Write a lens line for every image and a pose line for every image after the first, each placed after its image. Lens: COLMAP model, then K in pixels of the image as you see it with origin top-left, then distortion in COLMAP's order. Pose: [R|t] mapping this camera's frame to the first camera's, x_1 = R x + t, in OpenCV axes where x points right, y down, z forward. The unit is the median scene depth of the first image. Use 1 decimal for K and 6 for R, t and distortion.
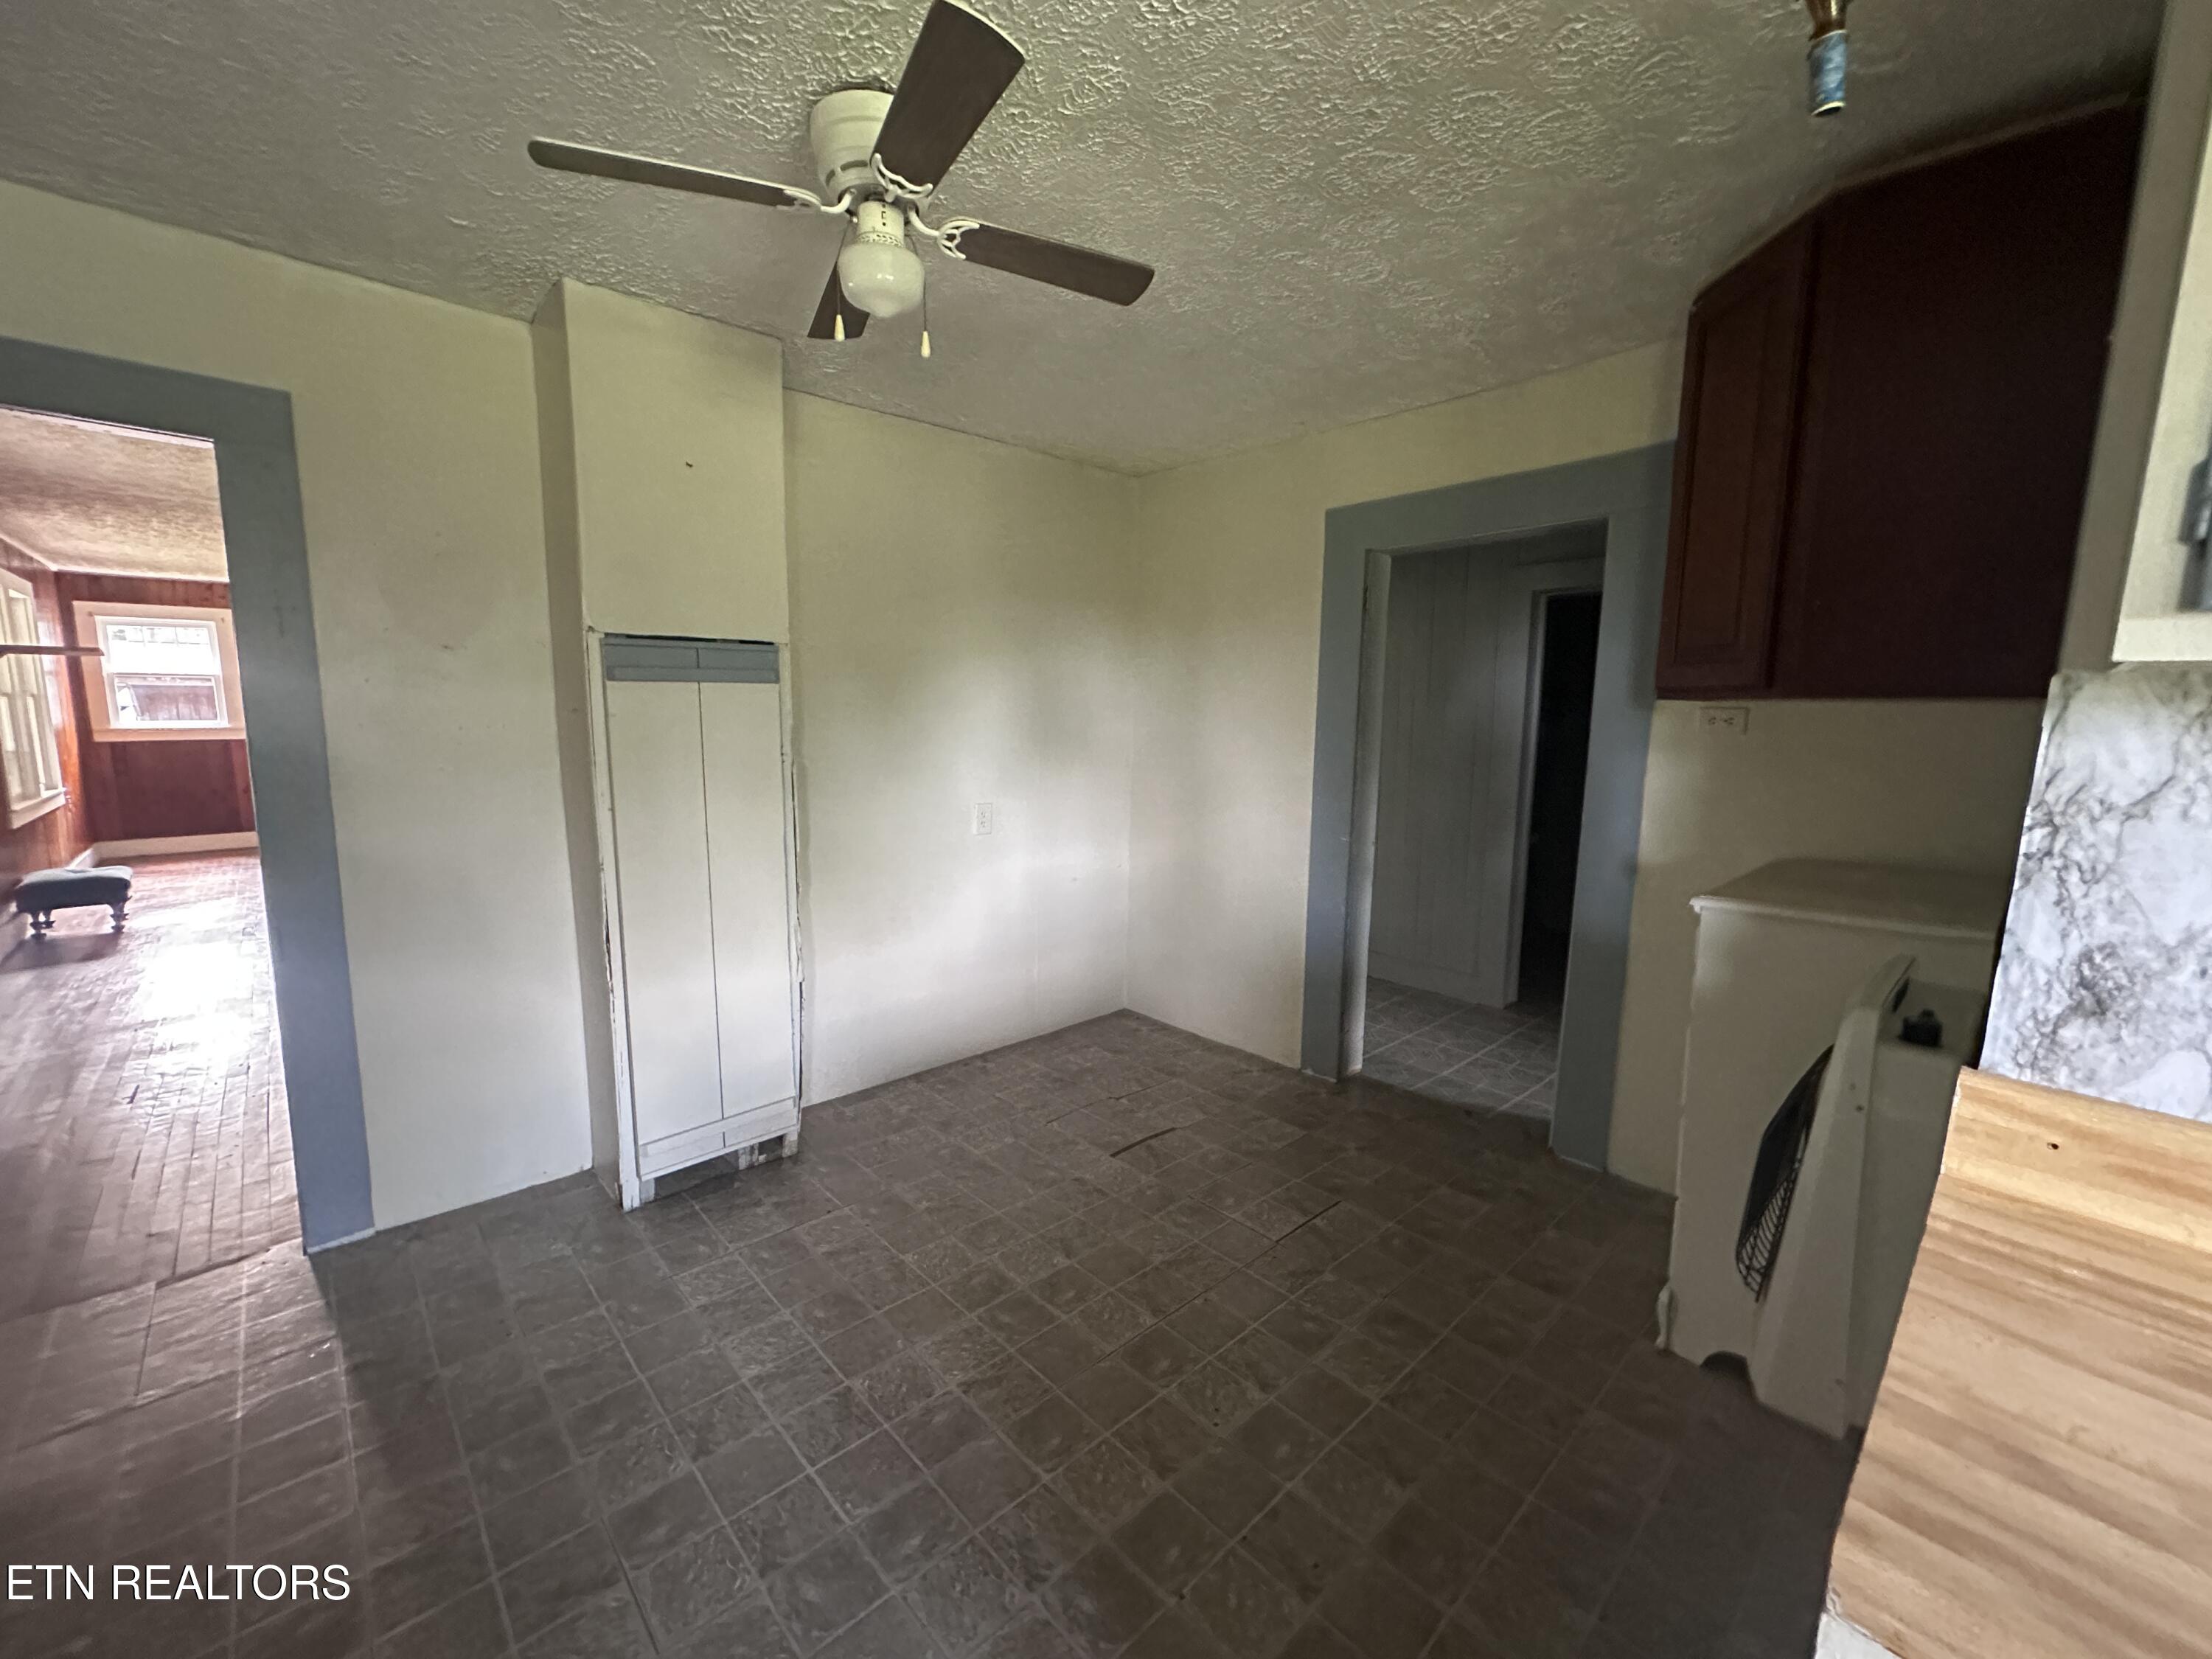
lens RADIAL K [[889.7, 0, 1106.0], [0, 889.7, 829.5], [0, 0, 1]] dist [0.000241, 0.000415]
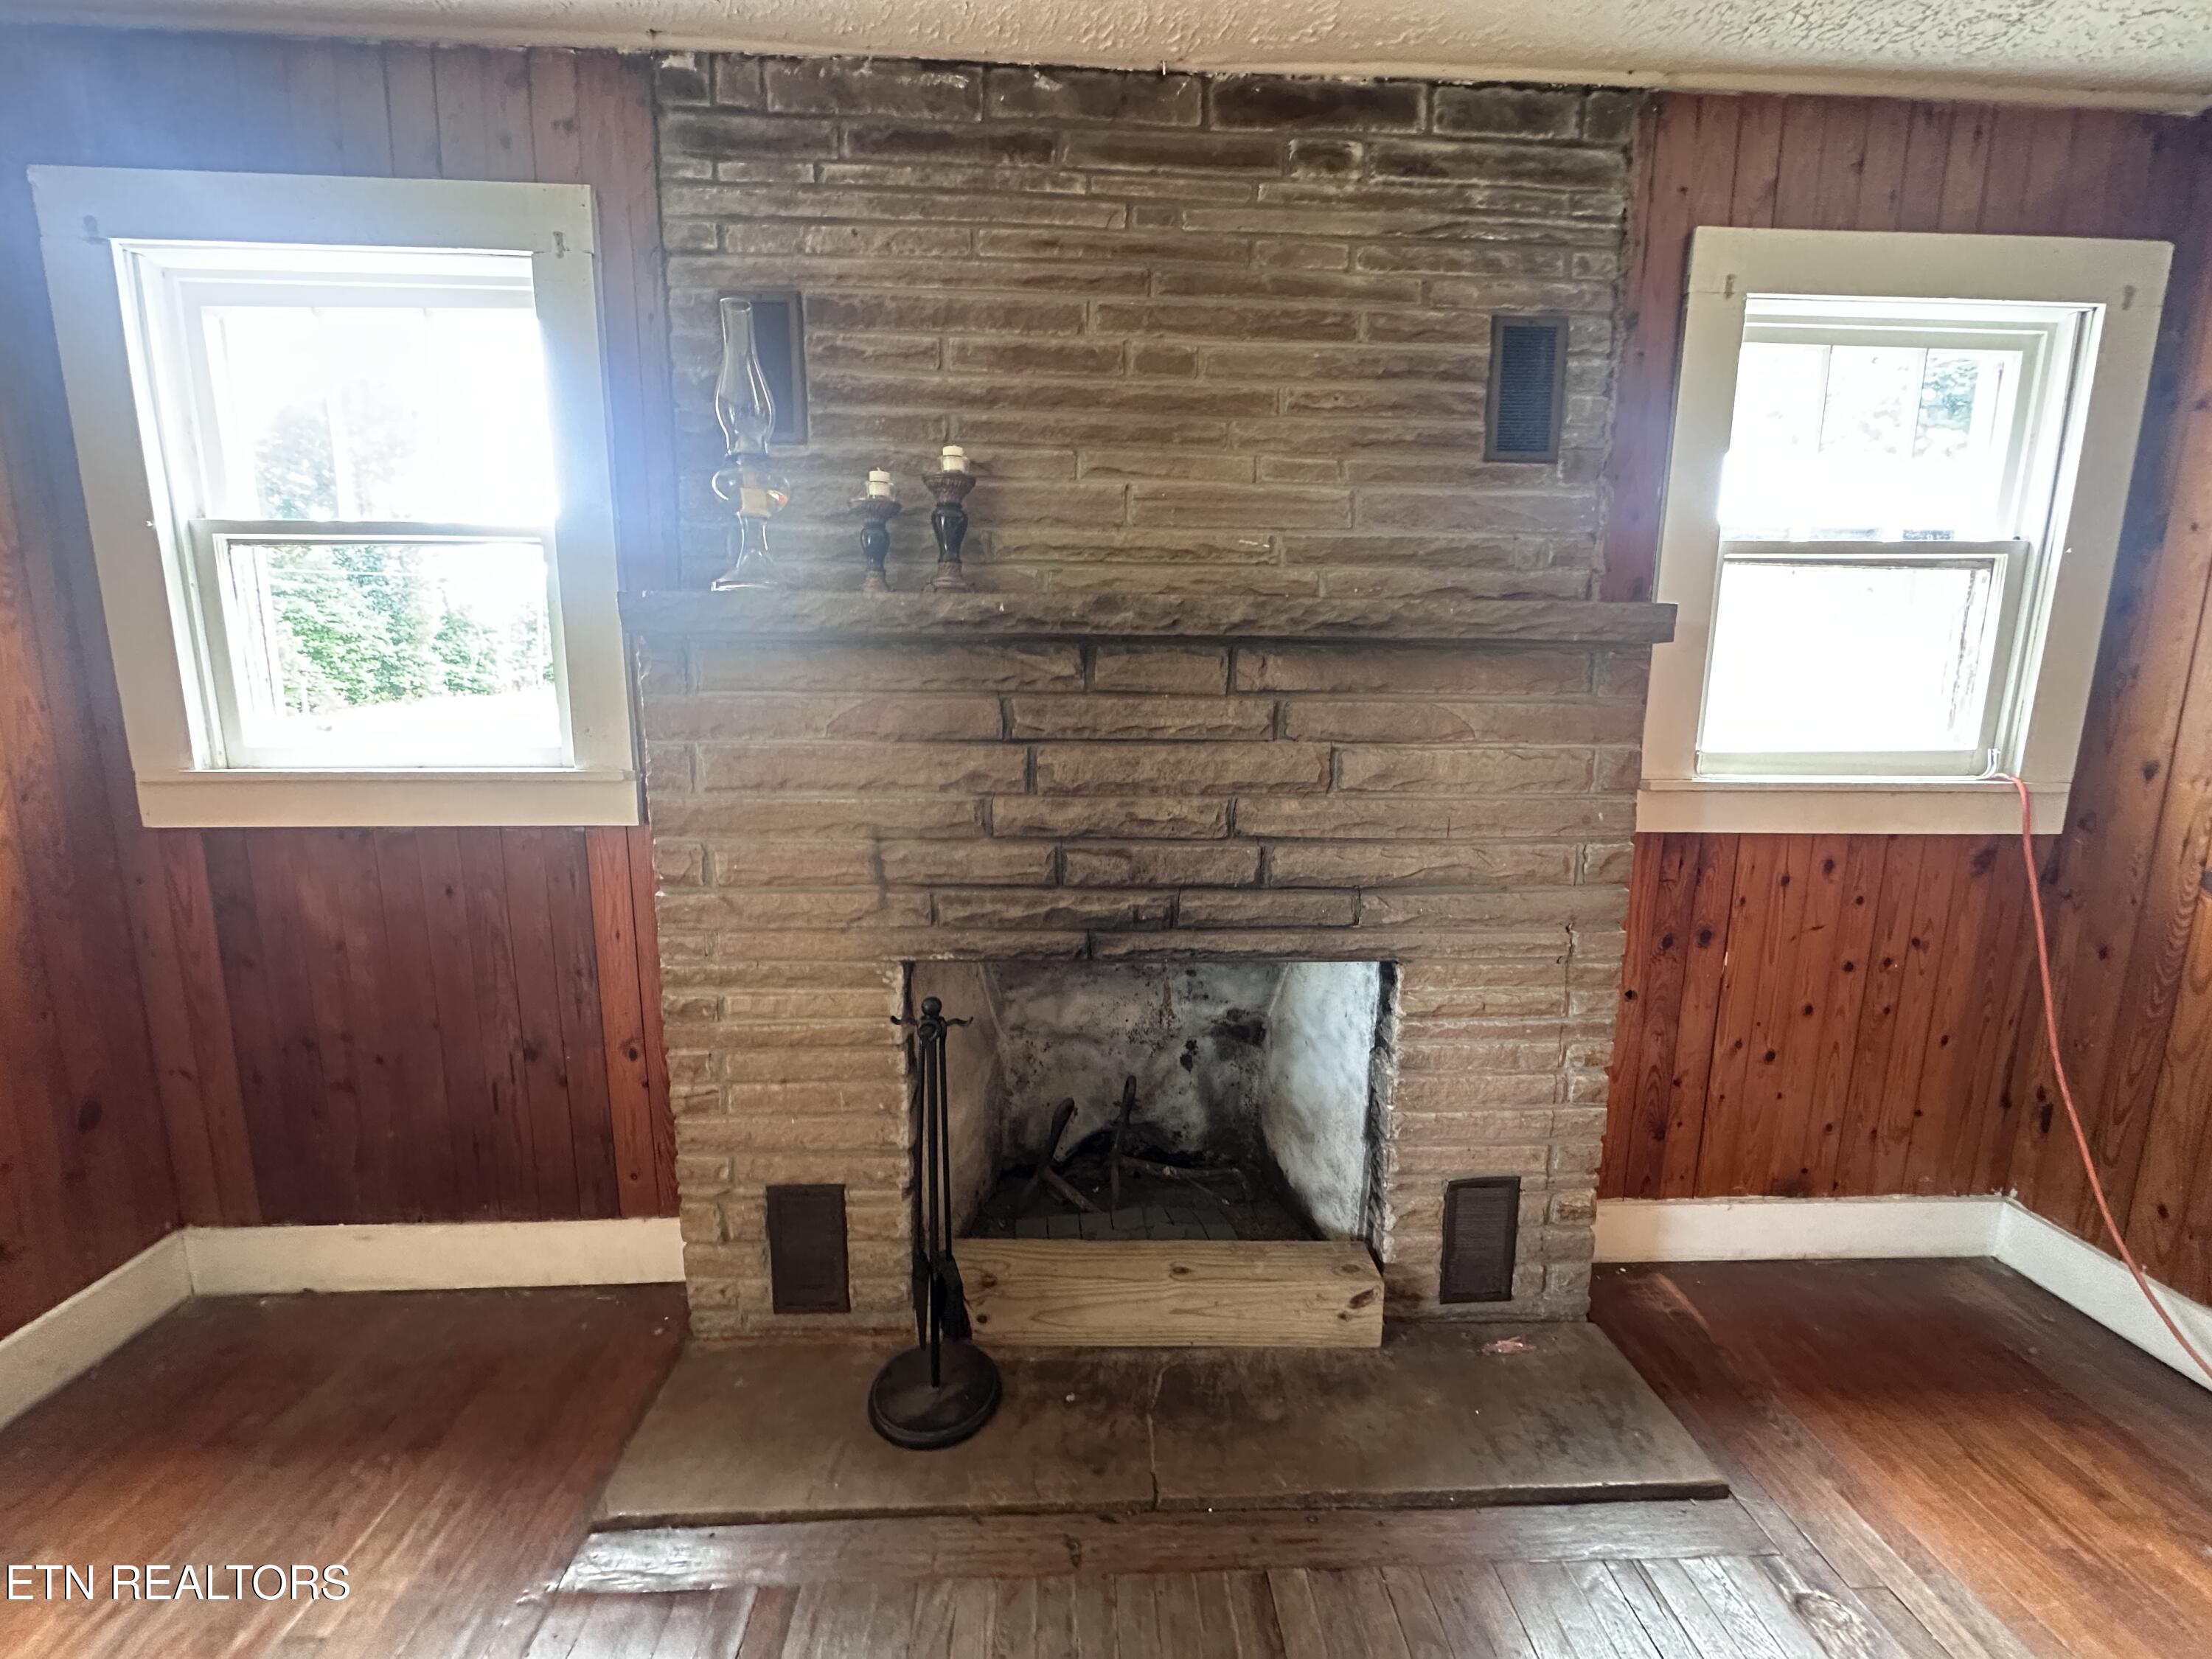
lens RADIAL K [[885.4, 0, 1106.0], [0, 885.4, 829.5], [0, 0, 1]] dist [-0.003113, 0.000228]
pose [[0.760463, 0.102728, -0.641205, -0.814619], [-0.092719, 0.994468, 0.049360, -0.134263], [0.642728, 0.021916, 0.765781, 1.000800]]
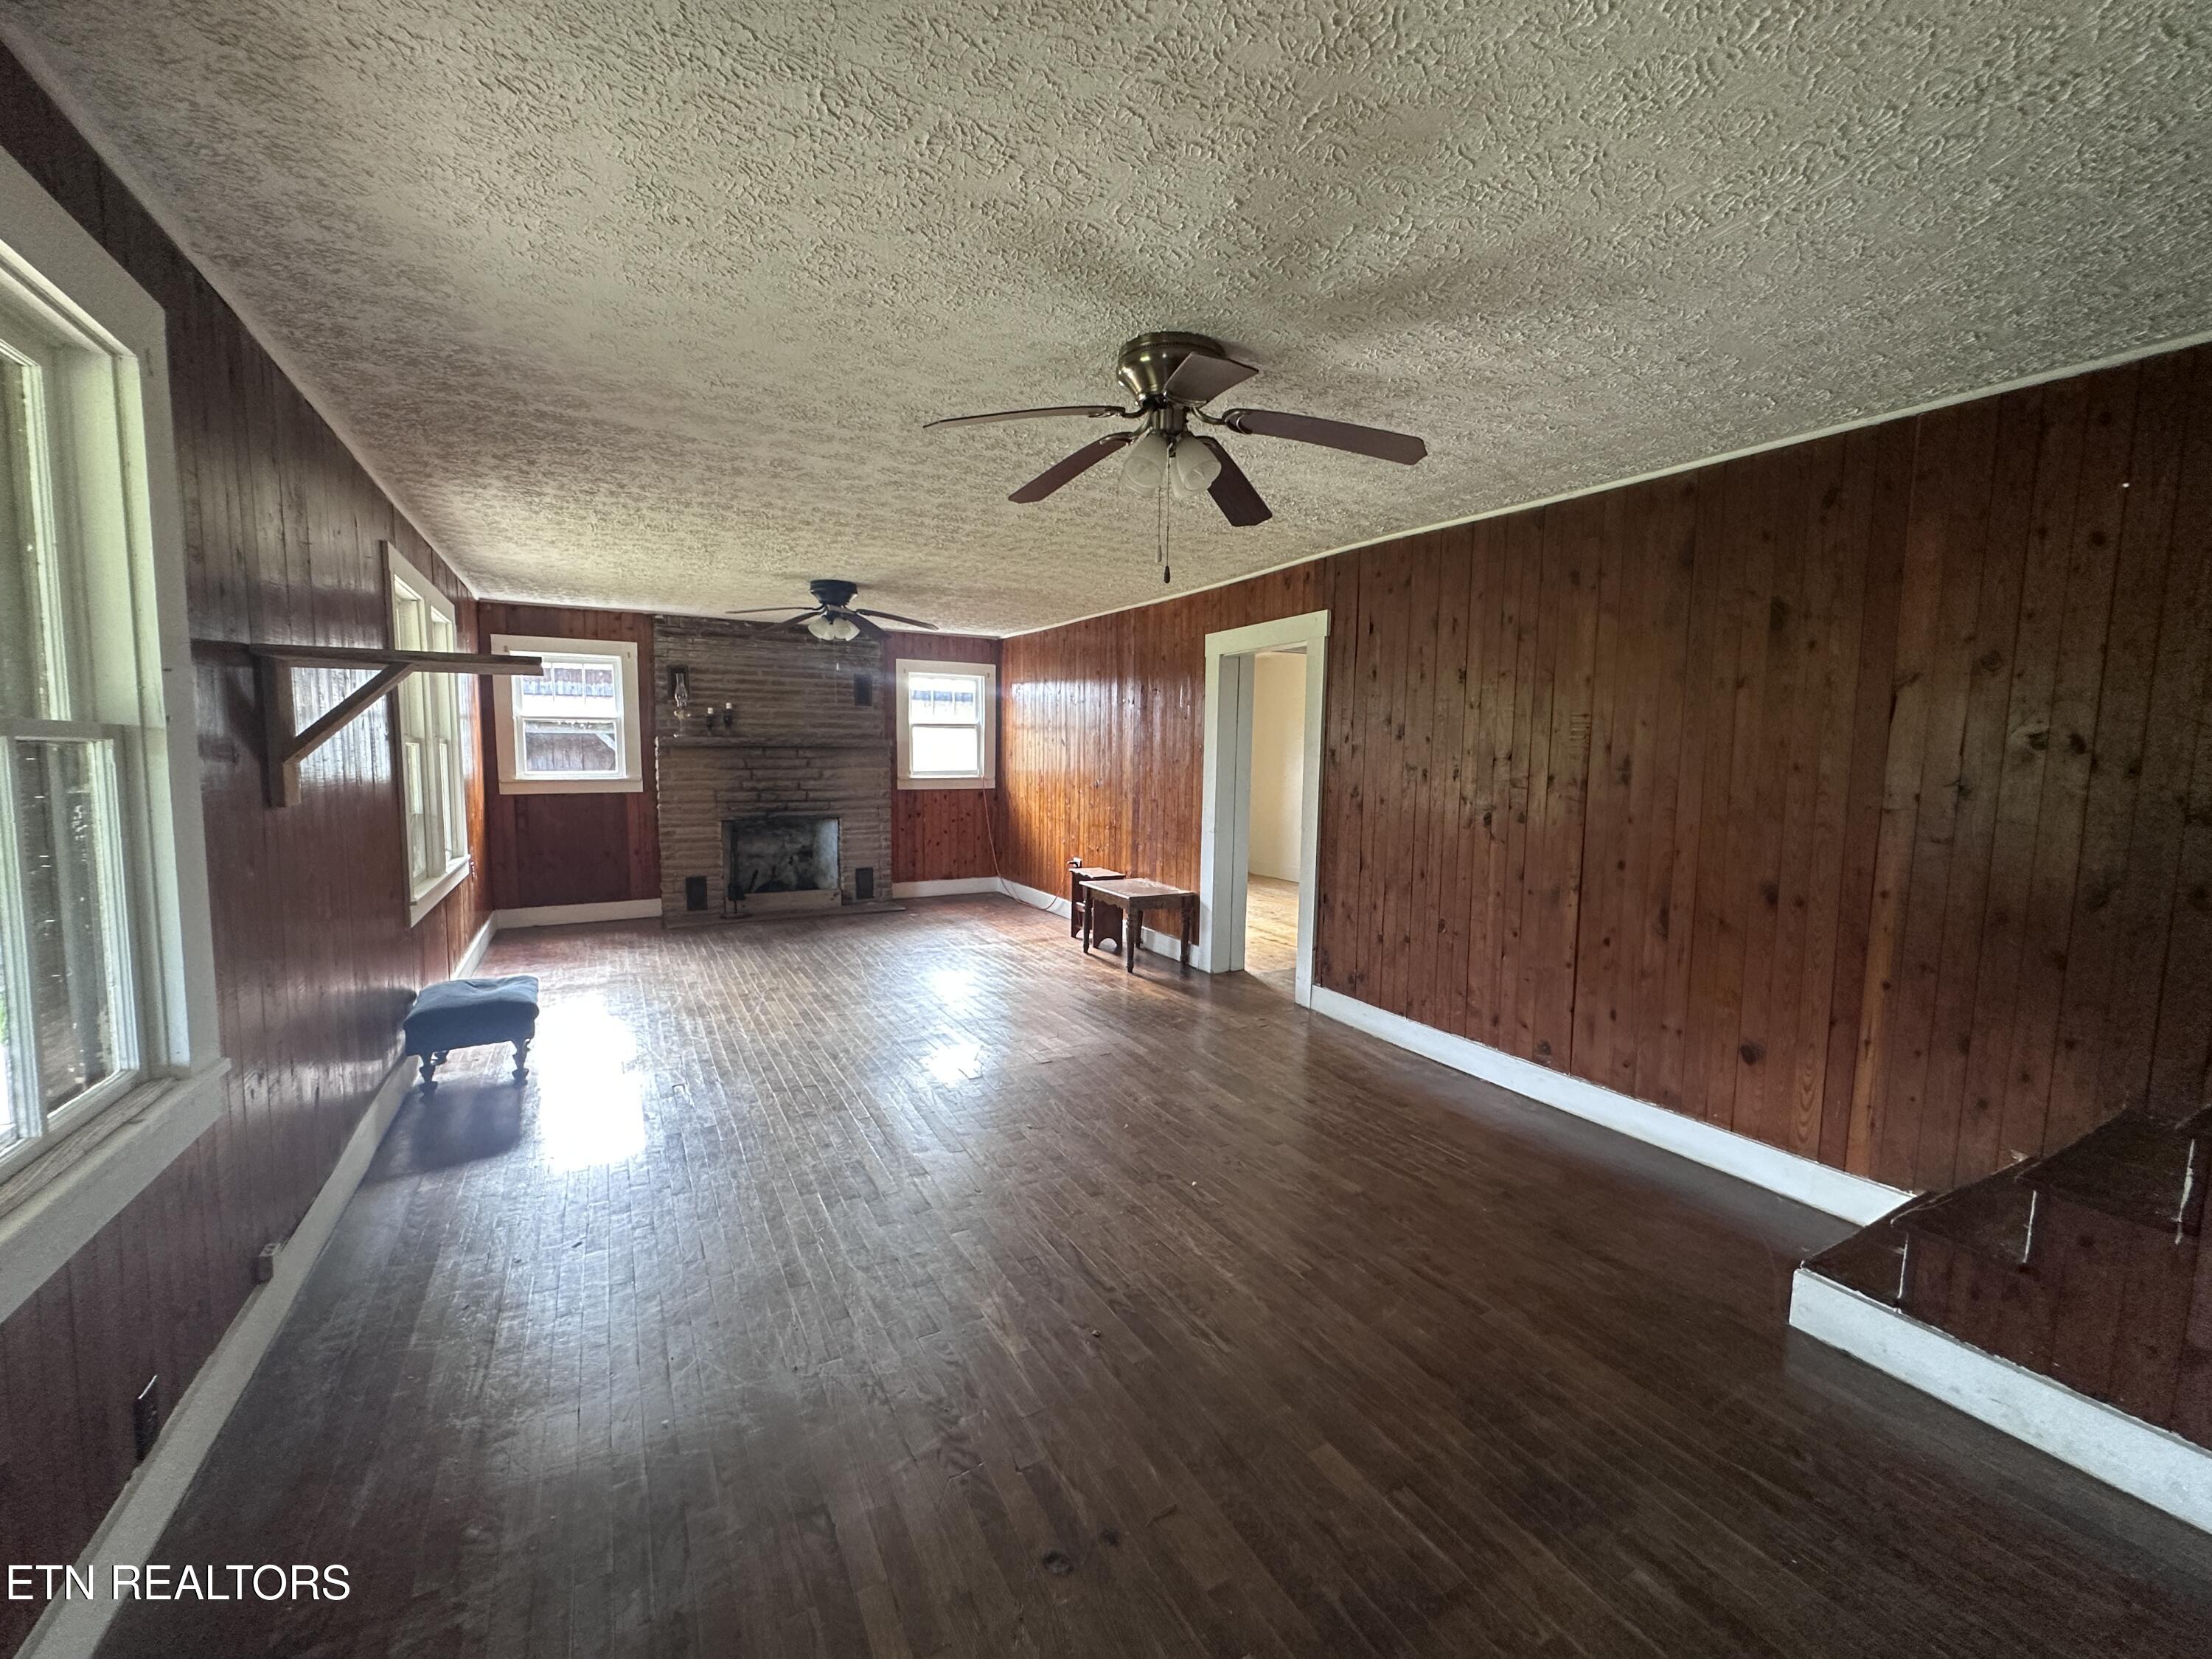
lens RADIAL K [[885.4, 0, 1106.0], [0, 885.4, 829.5], [0, 0, 1]] dist [-0.003113, 0.000228]
pose [[0.972257, 0.021731, -0.232902, -0.363561], [-0.033603, 0.998323, -0.047130, -0.044154], [0.231488, 0.053649, 0.971357, 0.304534]]
